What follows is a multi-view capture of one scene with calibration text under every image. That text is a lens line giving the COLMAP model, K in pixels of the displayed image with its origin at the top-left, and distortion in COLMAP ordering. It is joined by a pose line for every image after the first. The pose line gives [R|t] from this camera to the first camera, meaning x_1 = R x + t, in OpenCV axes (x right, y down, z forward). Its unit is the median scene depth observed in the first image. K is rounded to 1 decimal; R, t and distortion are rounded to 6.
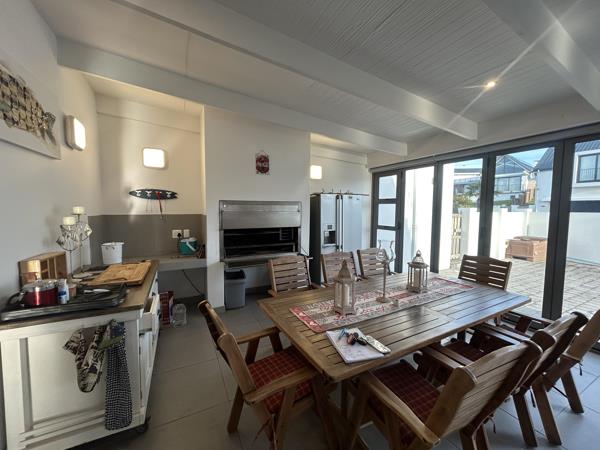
lens RADIAL K [[238.4, 0, 301.4], [0, 238.4, 223.8], [0, 0, 1]] dist [-0.000886, 0.000034]
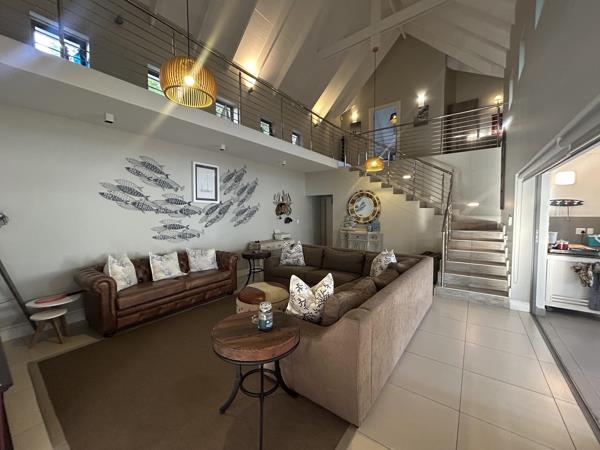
lens RADIAL K [[238.4, 0, 301.4], [0, 238.4, 223.8], [0, 0, 1]] dist [-0.000886, 0.000034]
pose [[0.440020, 0.032196, -0.897411, -0.006698], [-0.052471, 0.998571, 0.010098, 0.072311], [0.896454, 0.042645, 0.441081, -1.055036]]
